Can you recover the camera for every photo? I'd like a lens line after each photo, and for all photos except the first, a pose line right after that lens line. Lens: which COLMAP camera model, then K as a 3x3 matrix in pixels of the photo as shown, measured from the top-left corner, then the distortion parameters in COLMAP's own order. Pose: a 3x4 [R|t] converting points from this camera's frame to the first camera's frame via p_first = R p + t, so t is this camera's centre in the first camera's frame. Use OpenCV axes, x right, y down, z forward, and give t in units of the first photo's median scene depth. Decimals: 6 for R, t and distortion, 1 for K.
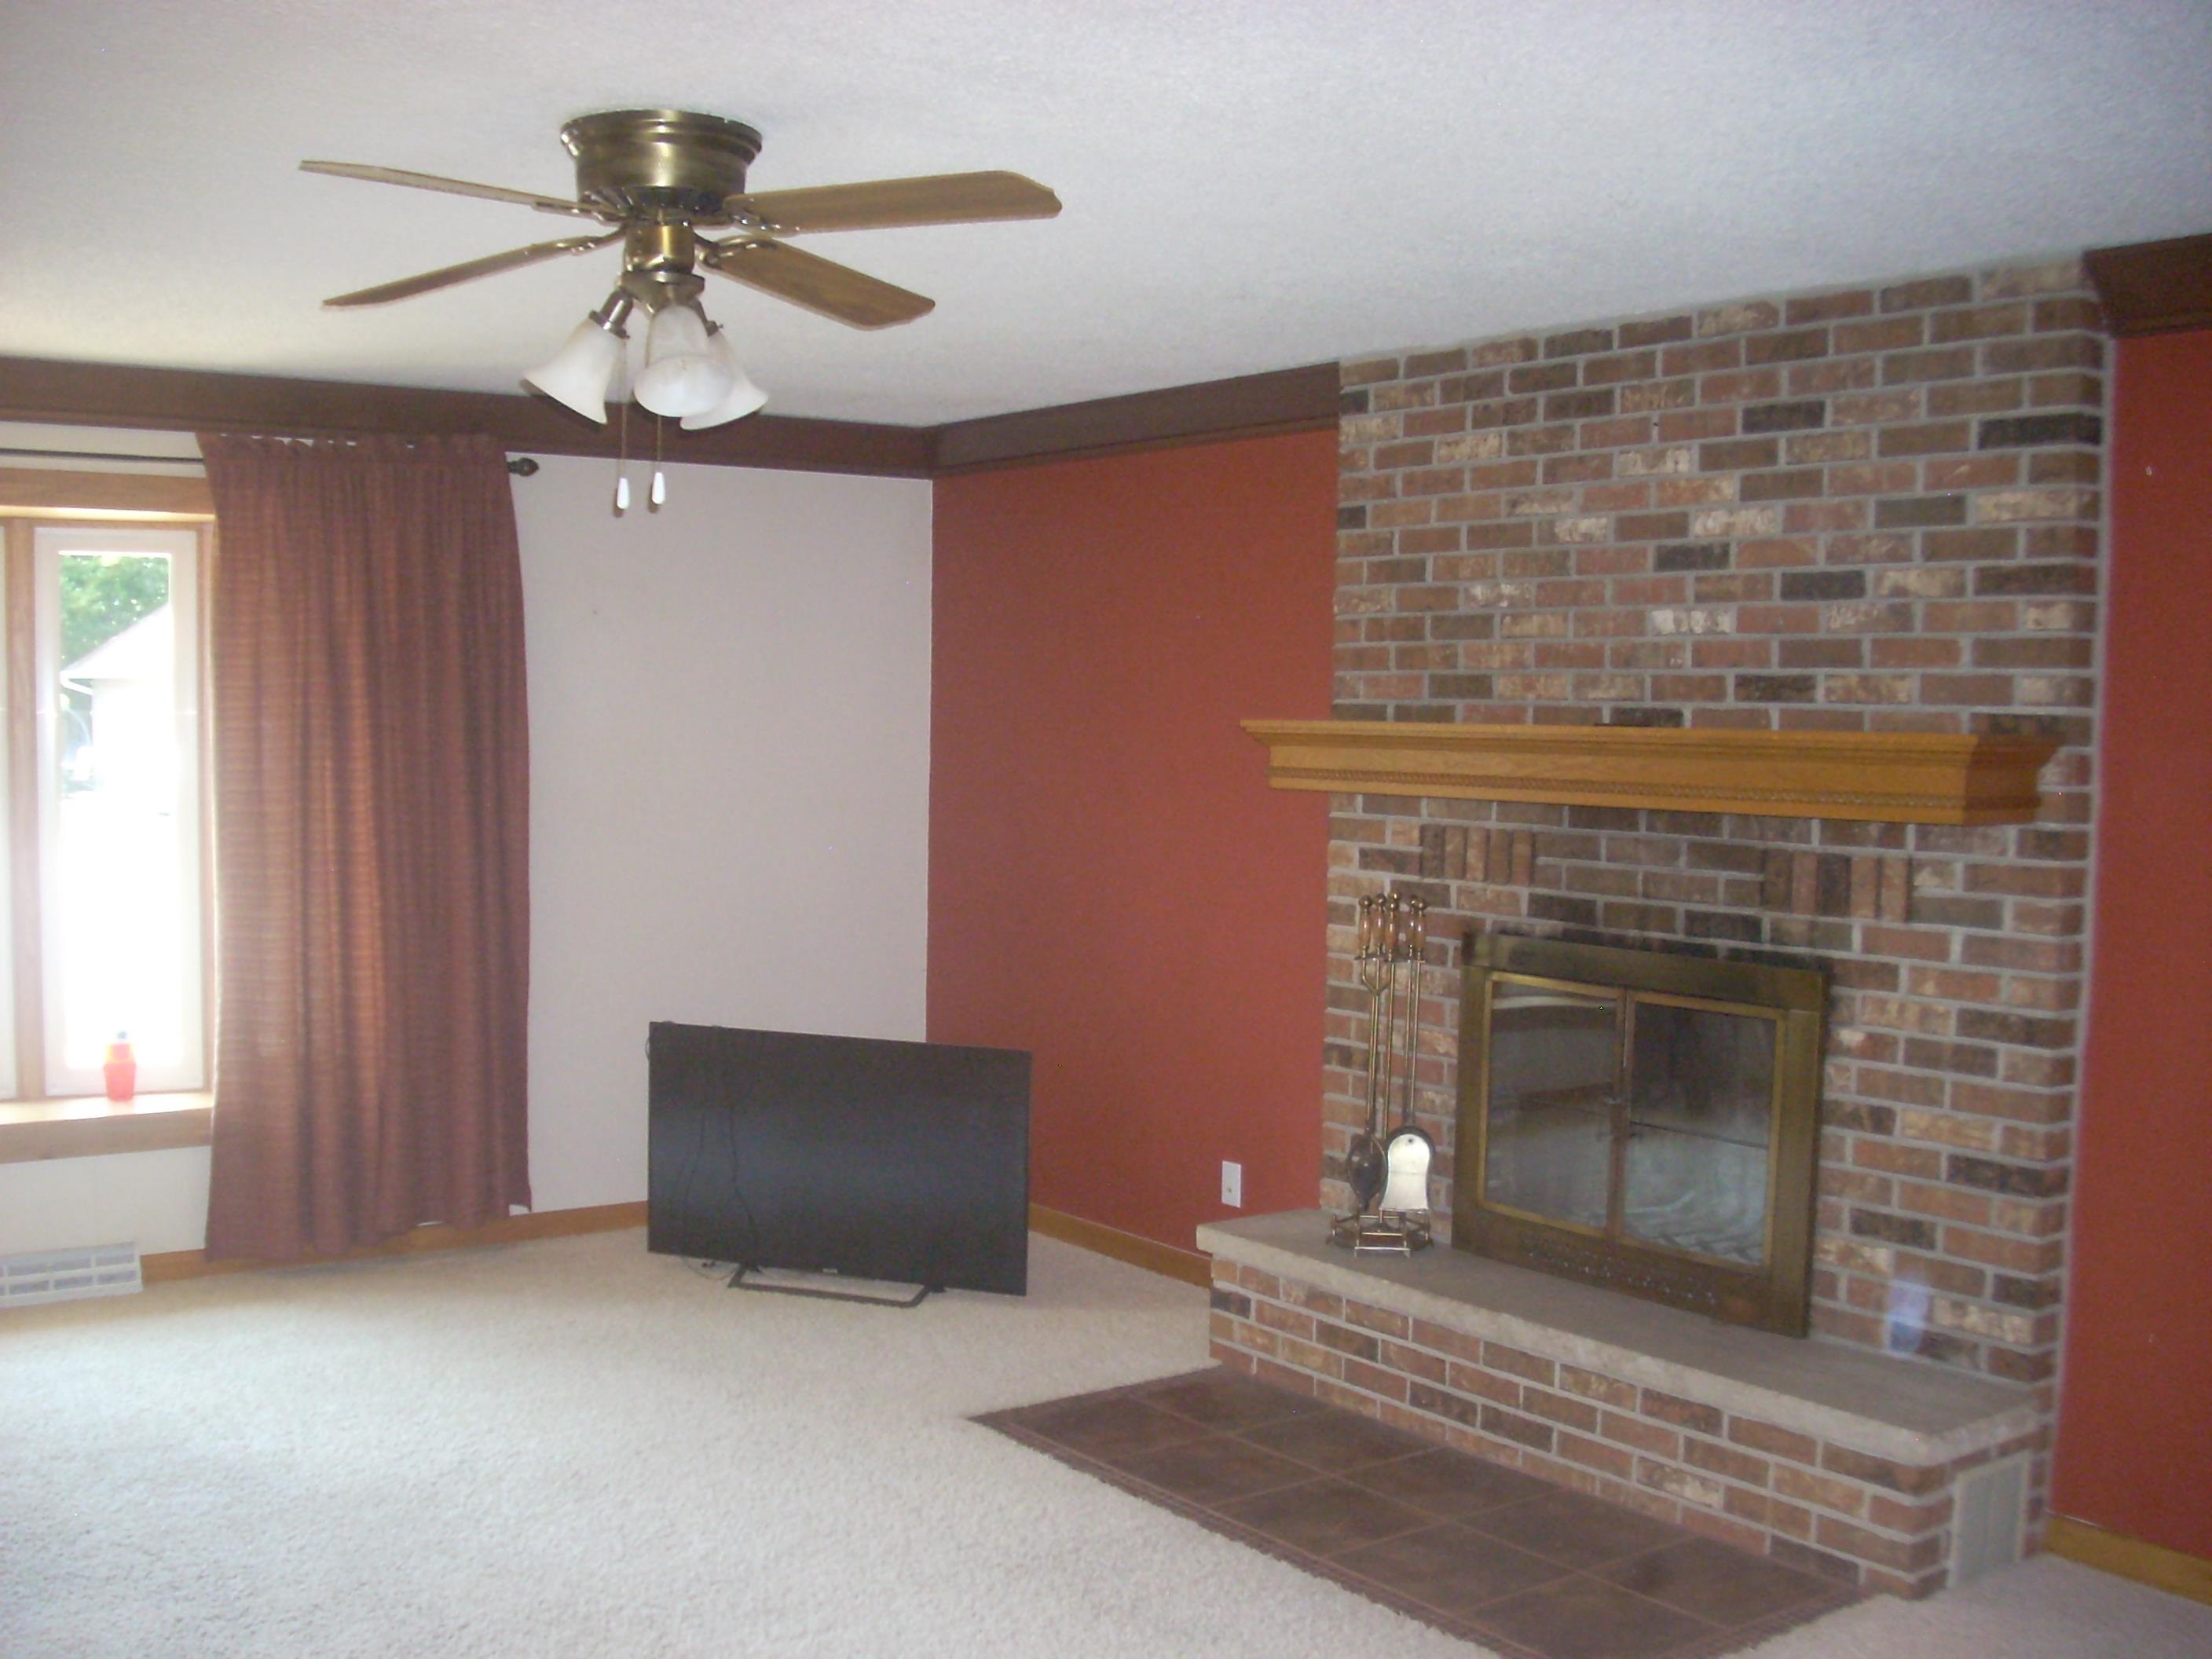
lens RADIAL K [[2356.9, 0, 1071.8], [0, 2356.9, 922.4], [0, 0, 1]] dist [-0.161877, 0.106756]
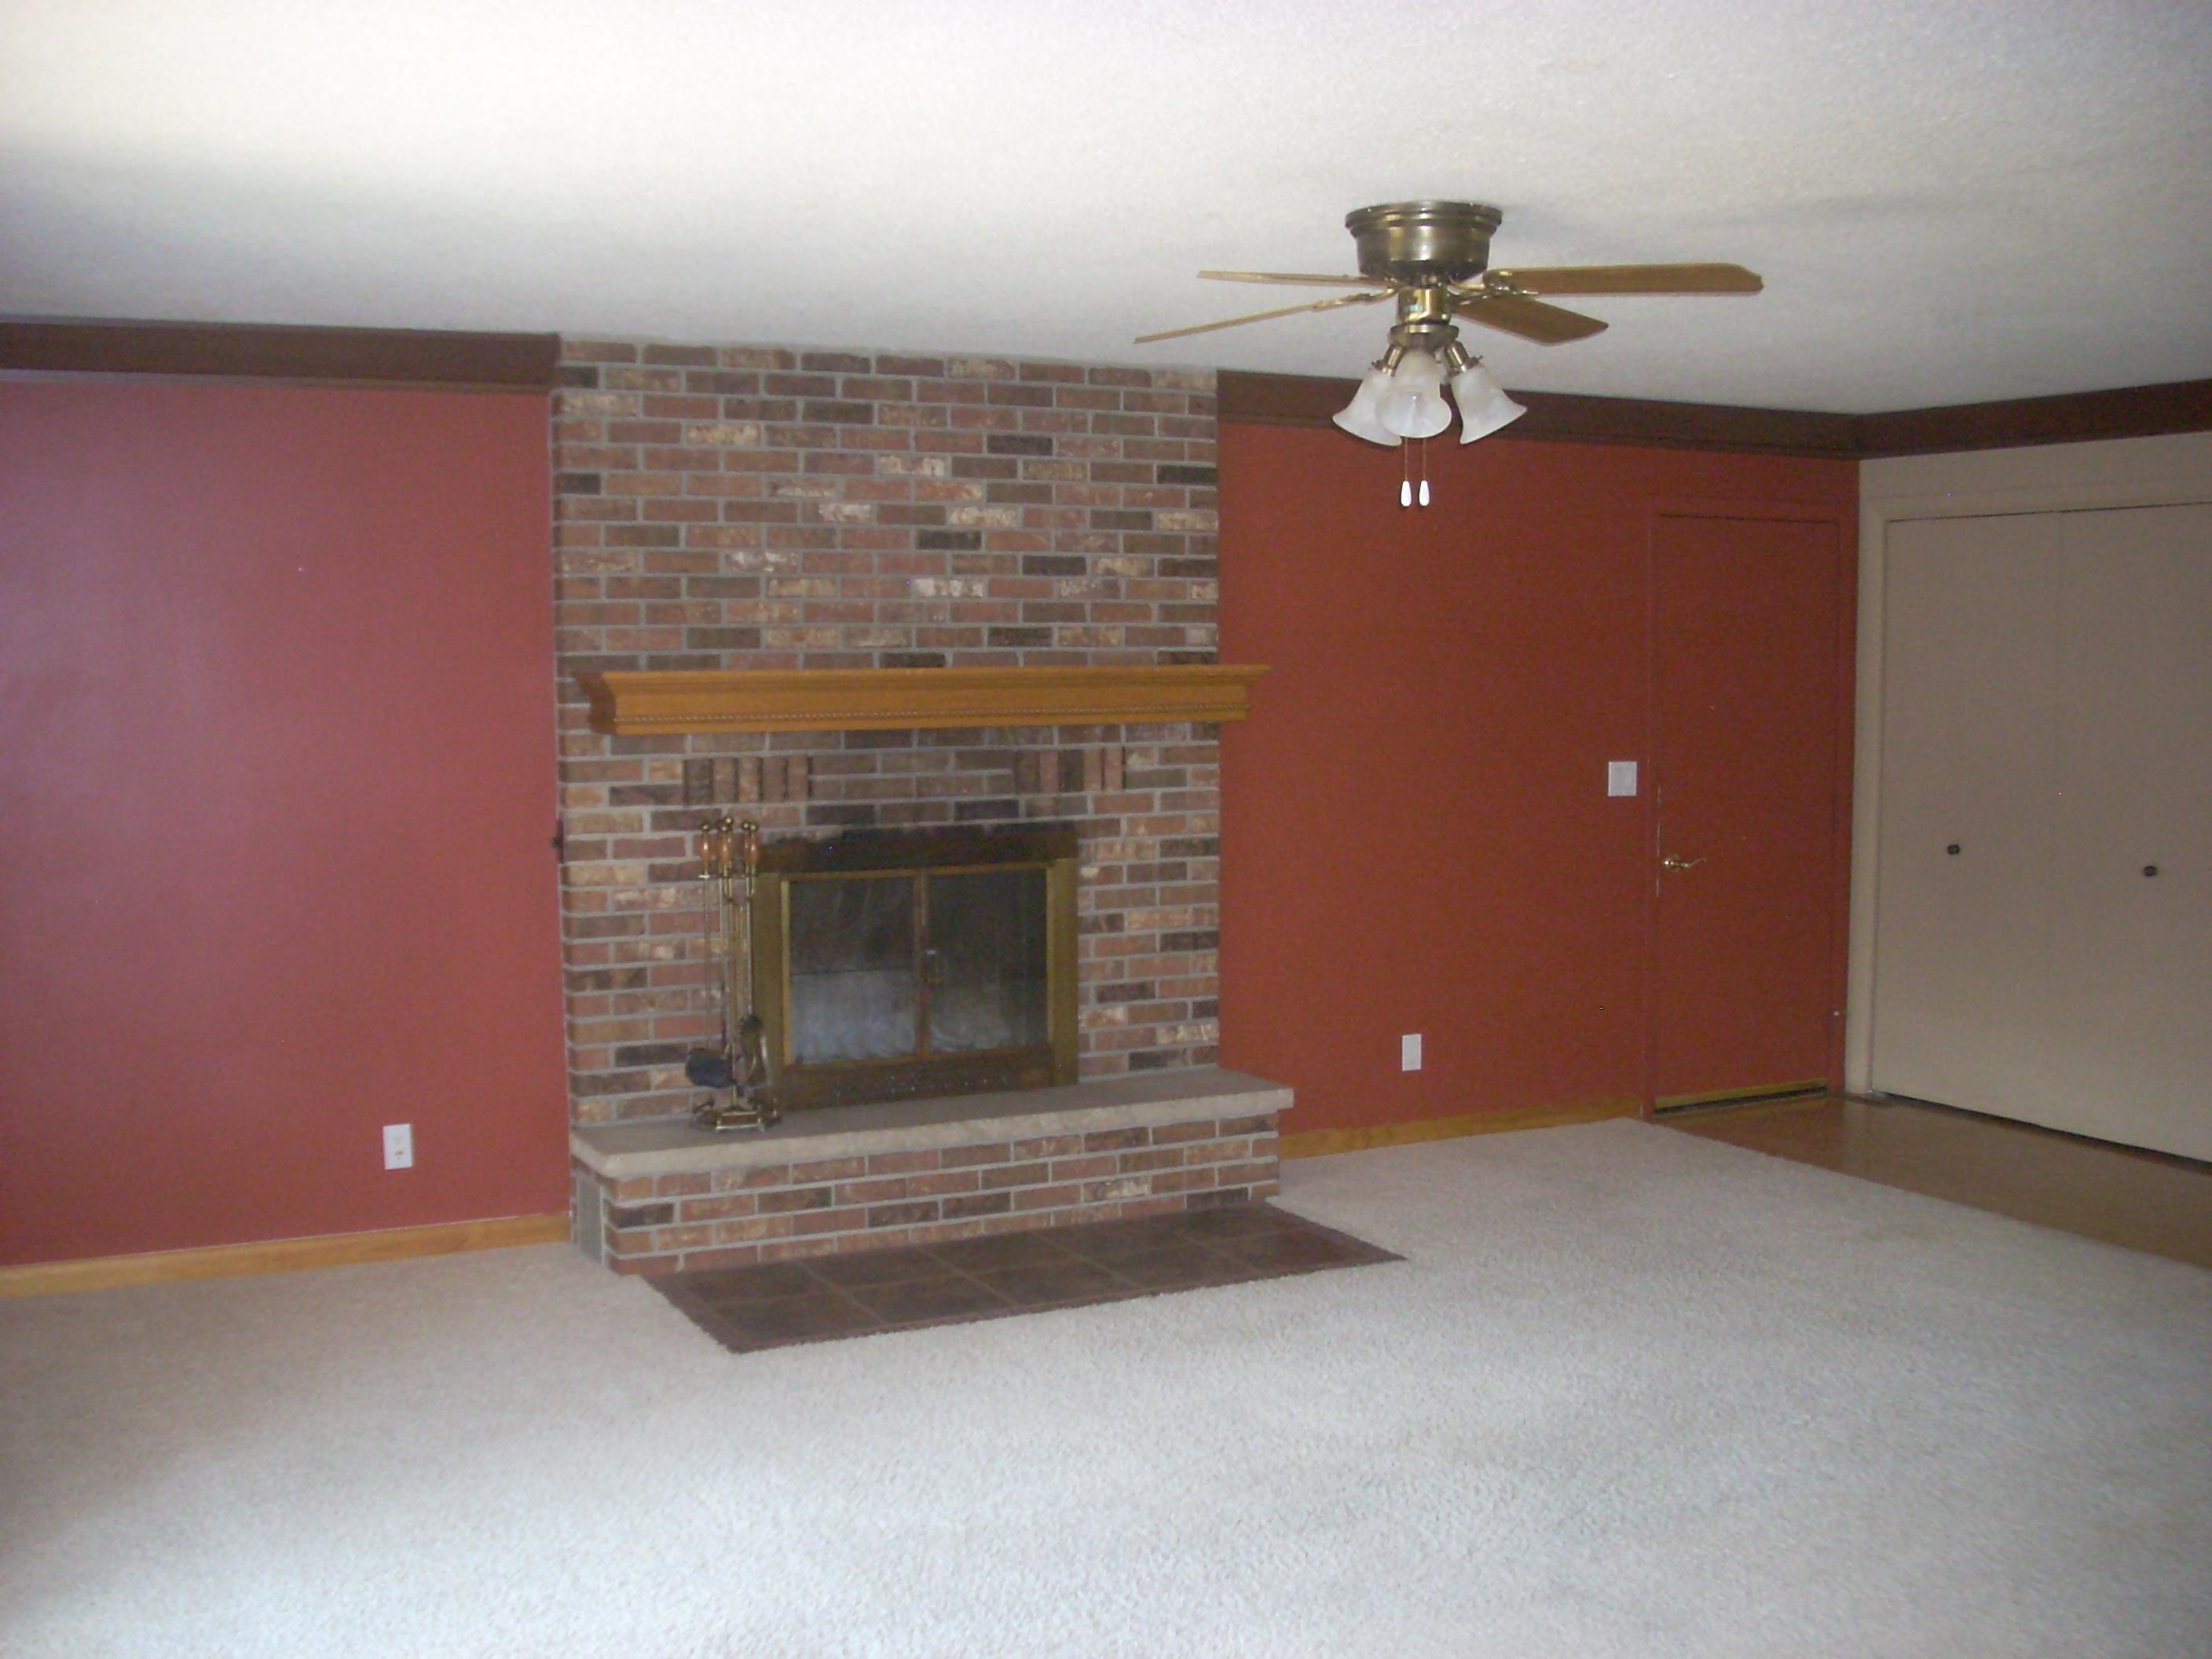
lens RADIAL K [[2356.9, 0, 1071.8], [0, 2356.9, 922.4], [0, 0, 1]] dist [-0.161877, 0.106756]
pose [[0.157994, -0.124230, 0.979594, -1.112558], [0.096532, 0.989246, 0.109885, -0.082769], [-0.982710, 0.077201, 0.168287, 0.737610]]
